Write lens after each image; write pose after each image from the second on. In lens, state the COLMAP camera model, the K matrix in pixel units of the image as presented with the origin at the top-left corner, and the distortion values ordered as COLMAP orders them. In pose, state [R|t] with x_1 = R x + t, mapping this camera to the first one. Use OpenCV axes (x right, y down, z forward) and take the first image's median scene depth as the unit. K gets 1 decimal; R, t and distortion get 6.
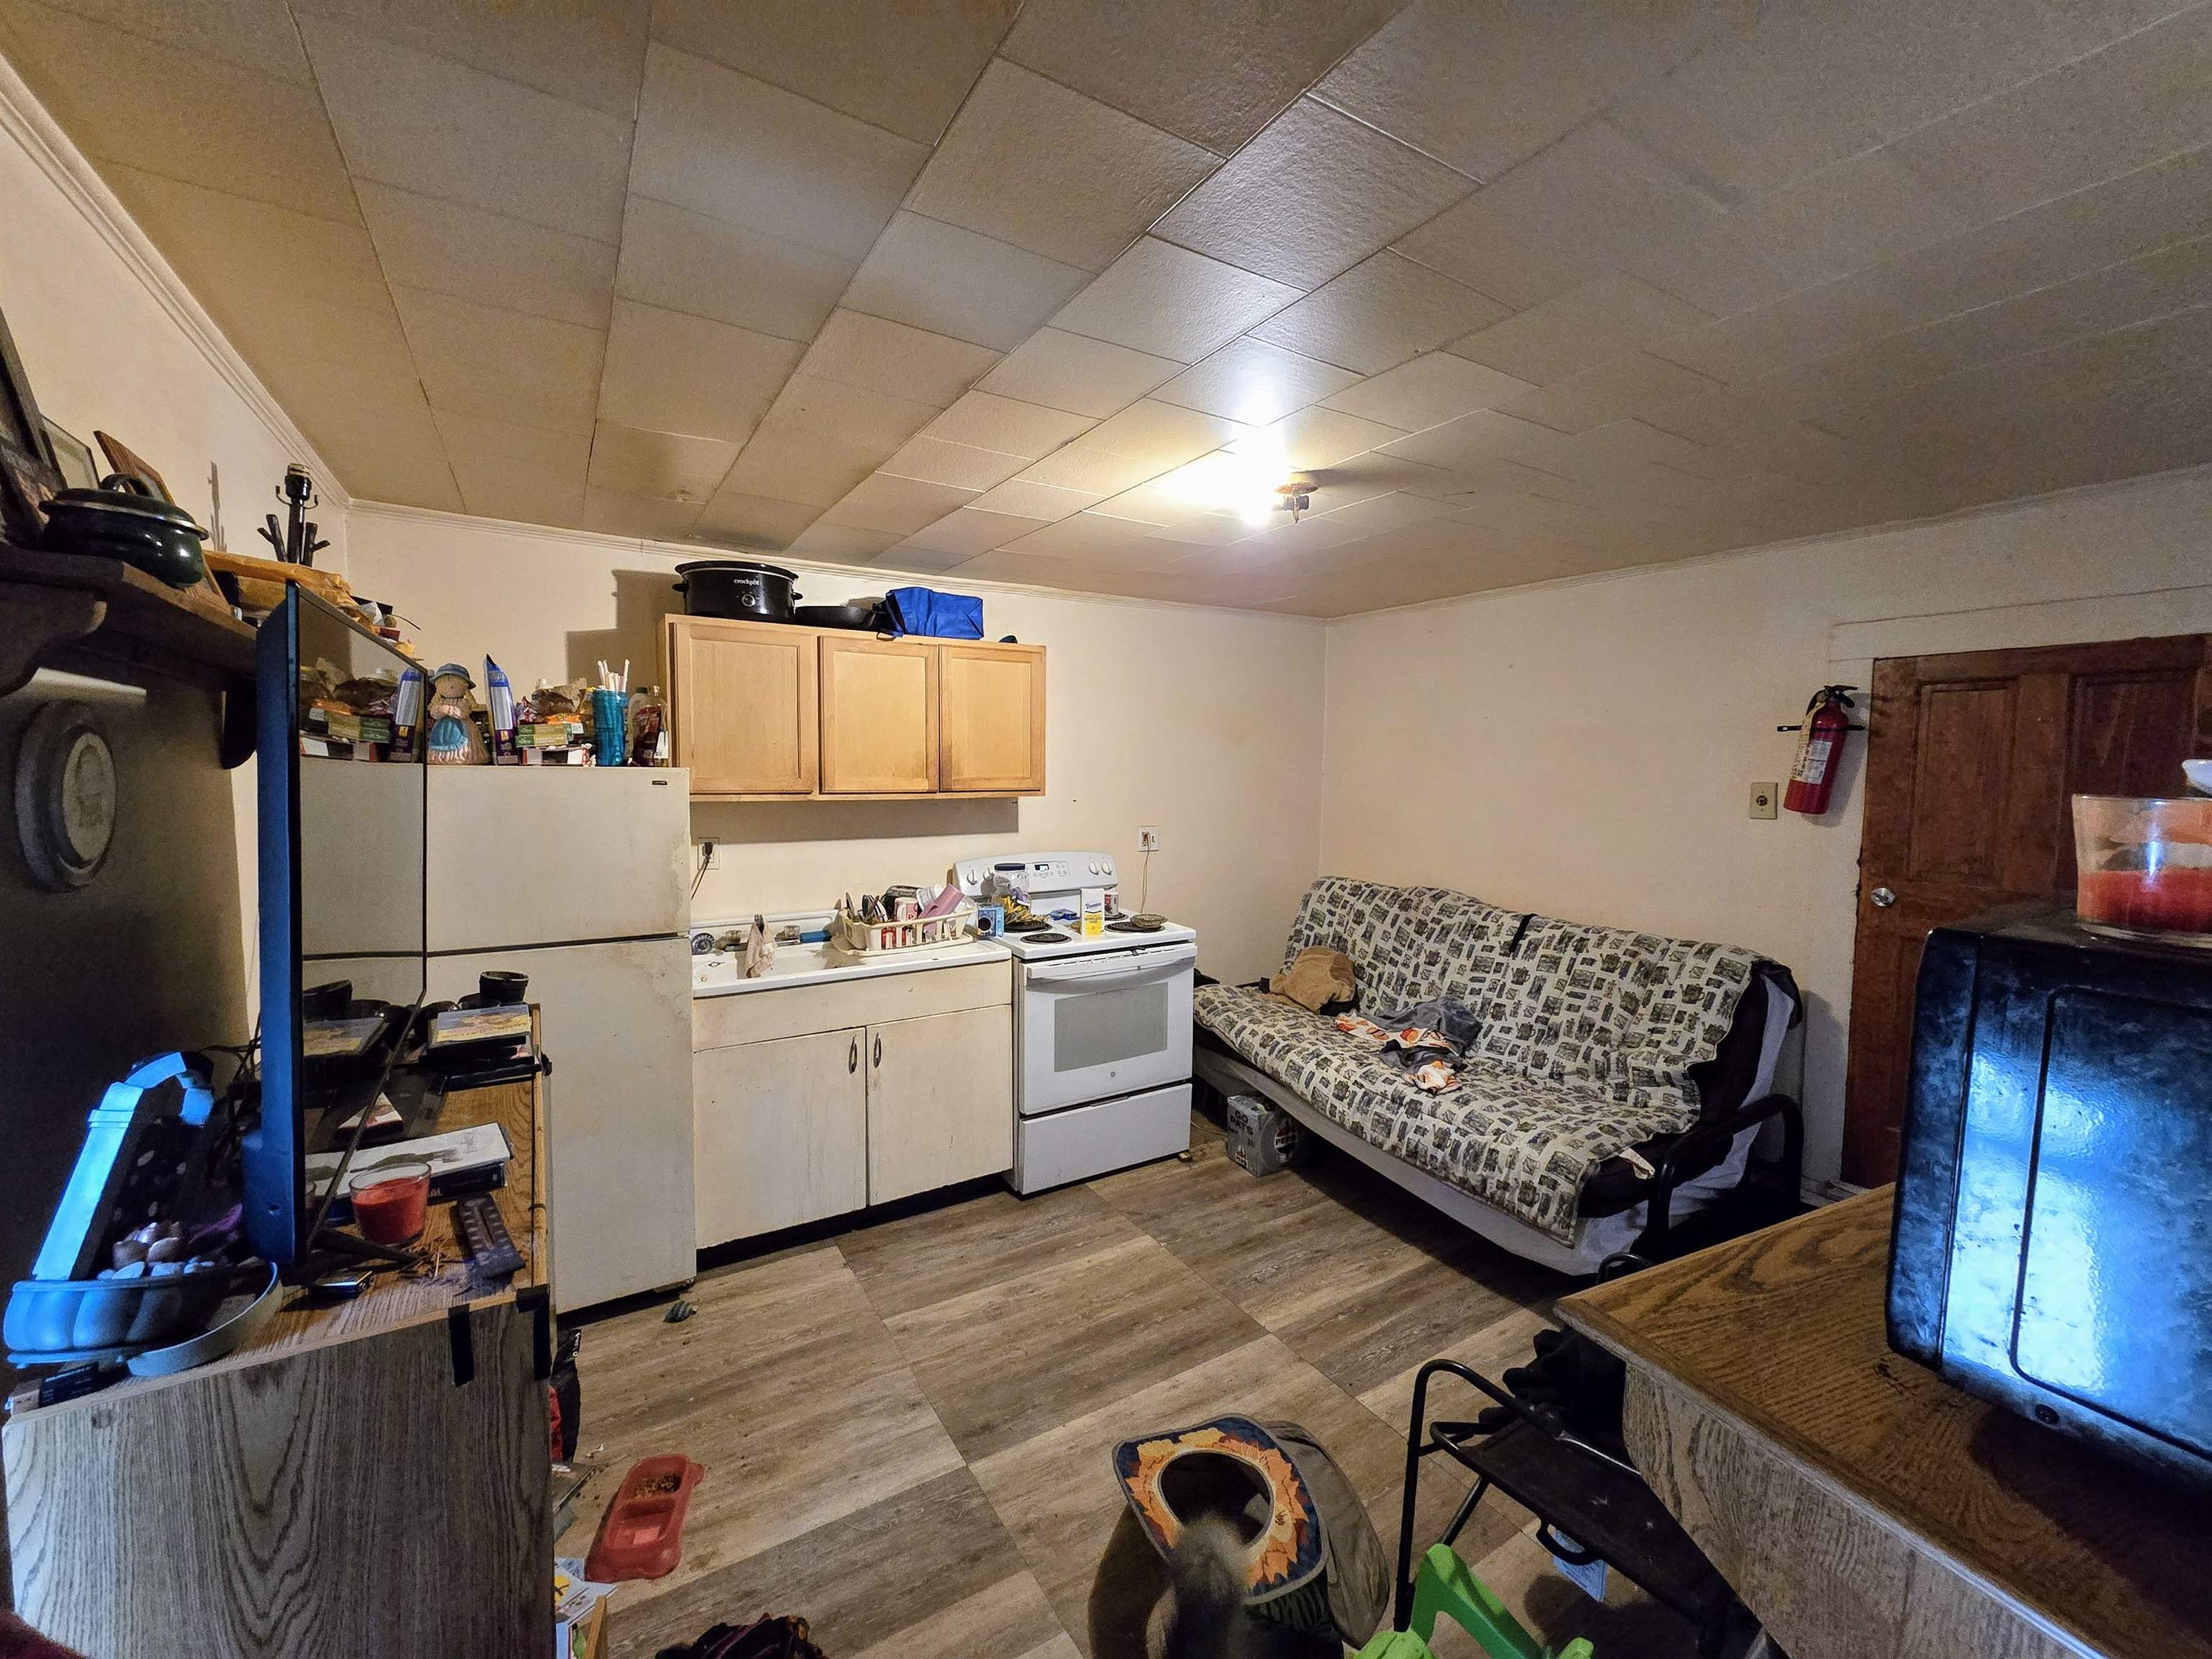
lens RADIAL K [[905.6, 0, 1105.1], [0, 905.6, 824.8], [0, 0, 1]] dist [-0.006109, 0.000933]
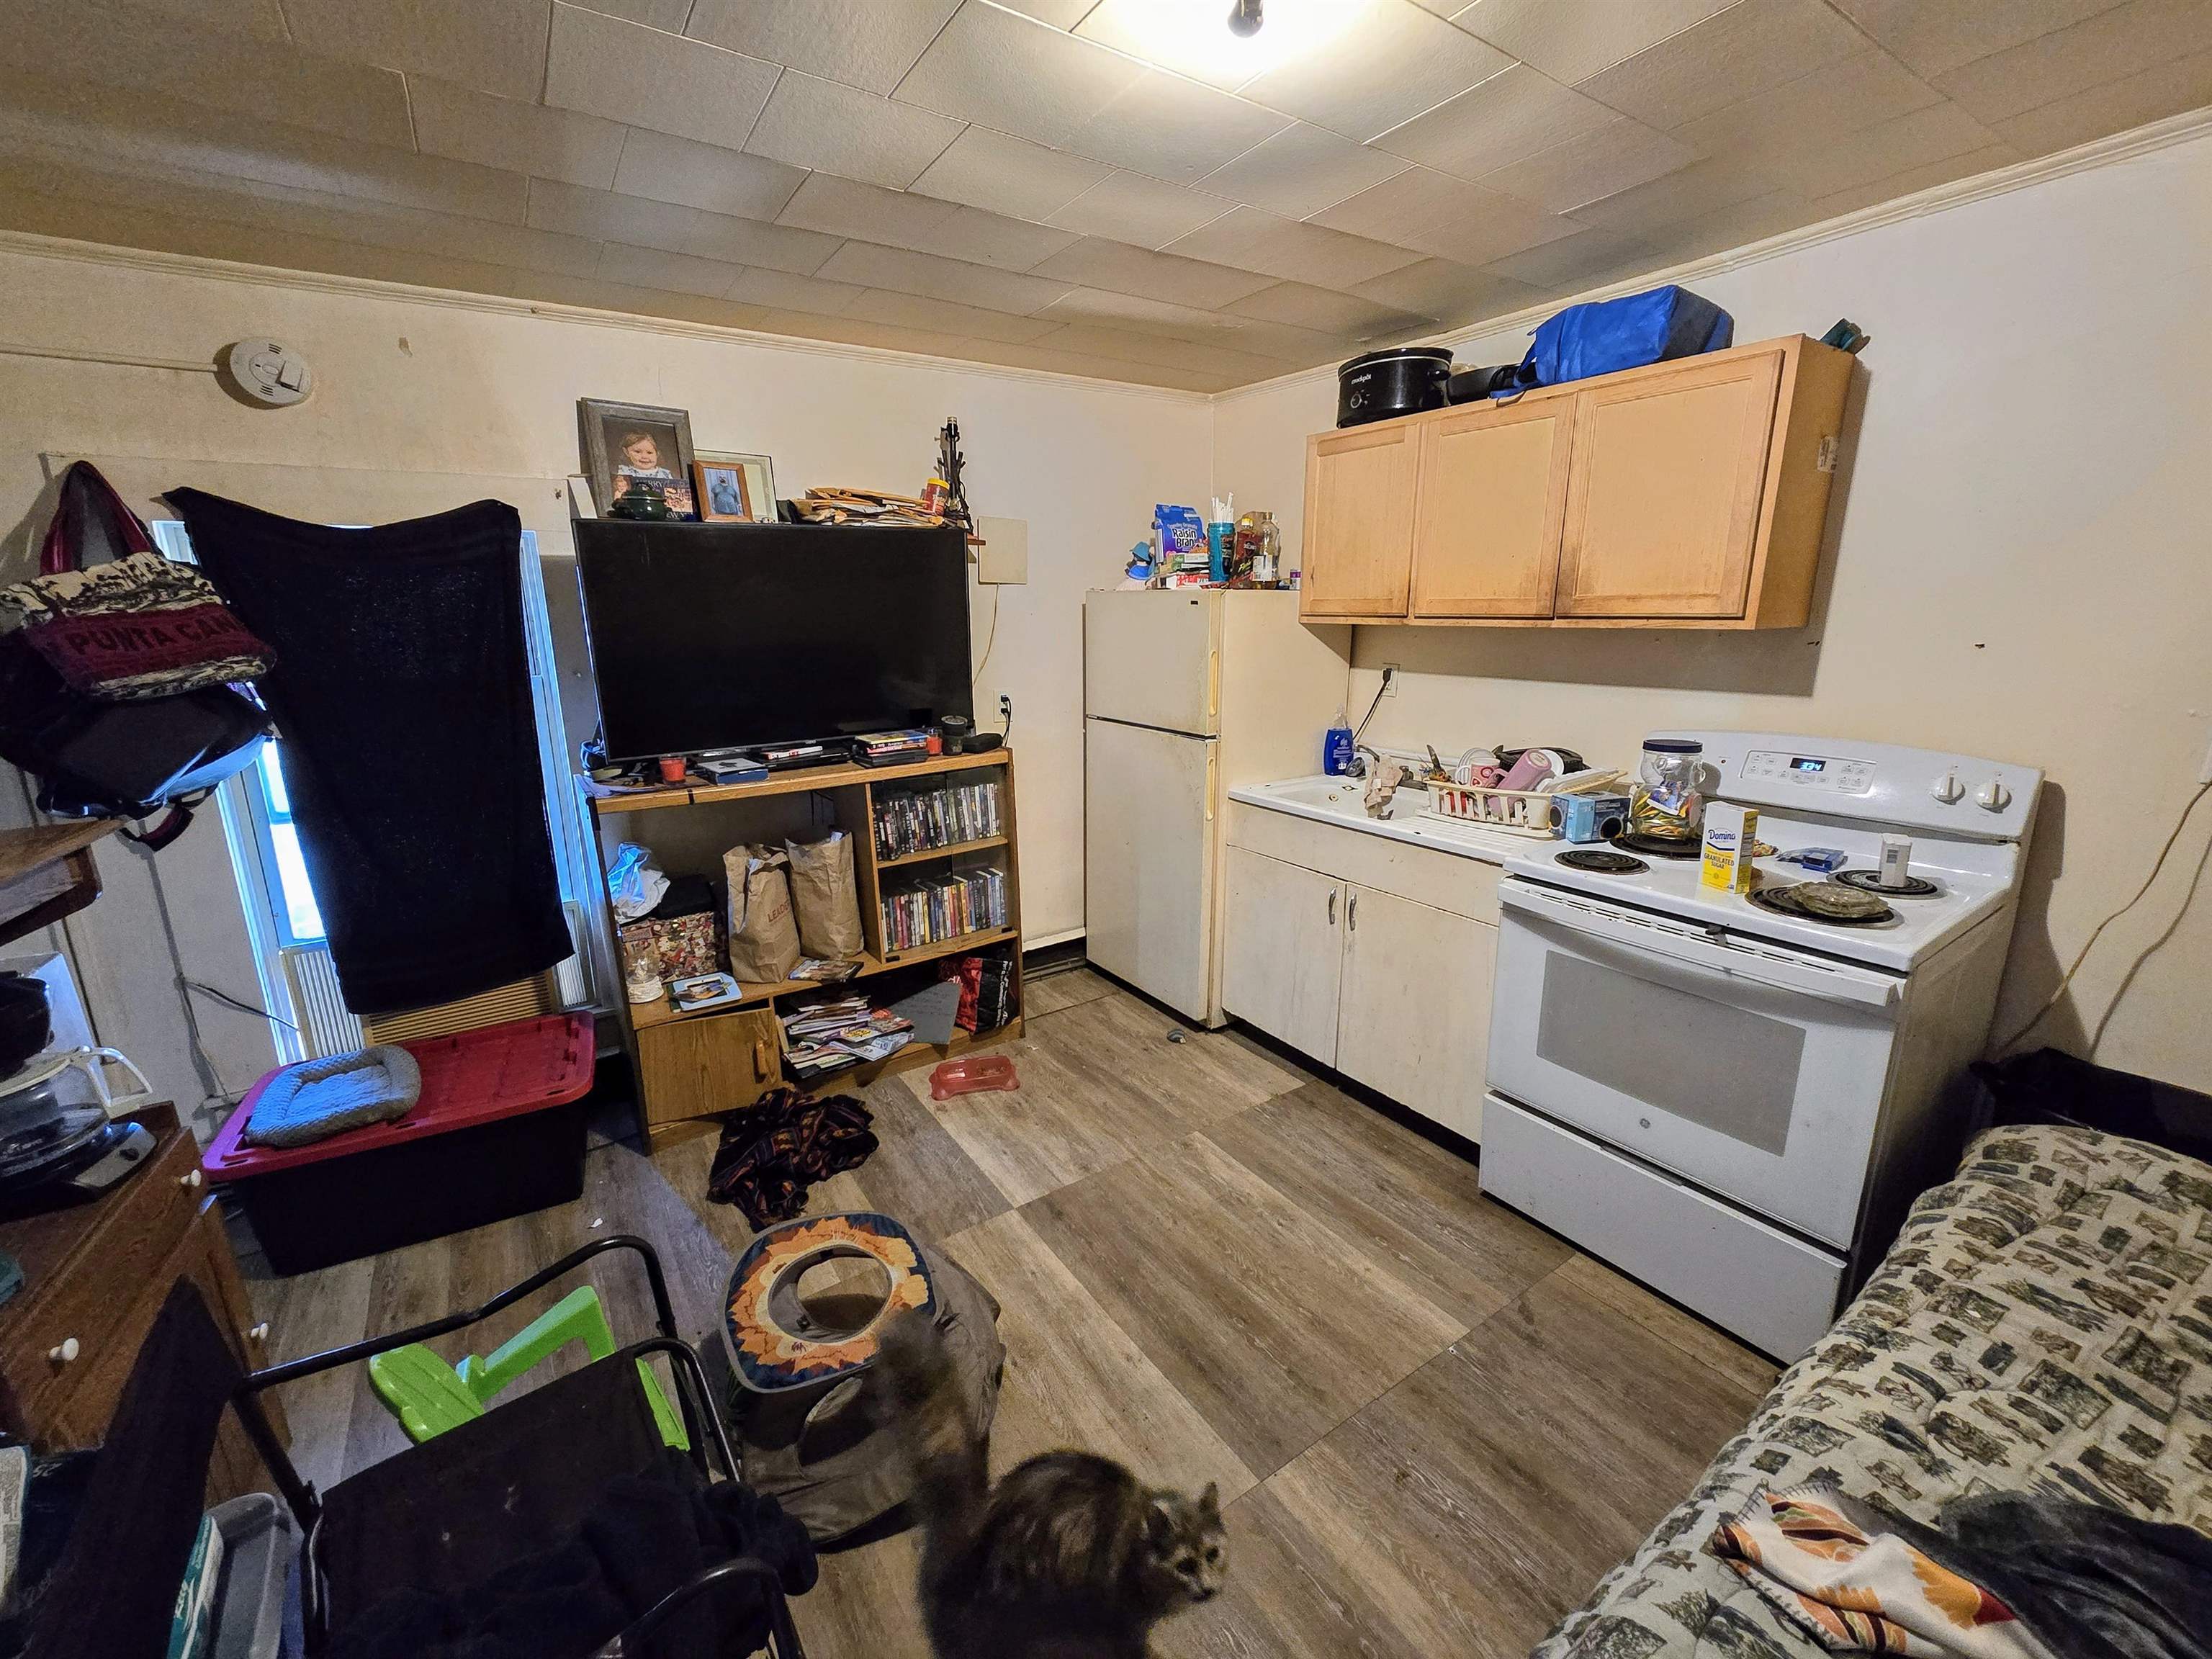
lens RADIAL K [[905.6, 0, 1102.3], [0, 905.6, 828.7], [0, 0, 1]] dist [-0.006109, 0.000933]
pose [[0.029975, 0.232313, -0.972179, 0.549145], [-0.056068, 0.971476, 0.230416, -0.020194], [0.997977, 0.047601, 0.042145, 0.666692]]
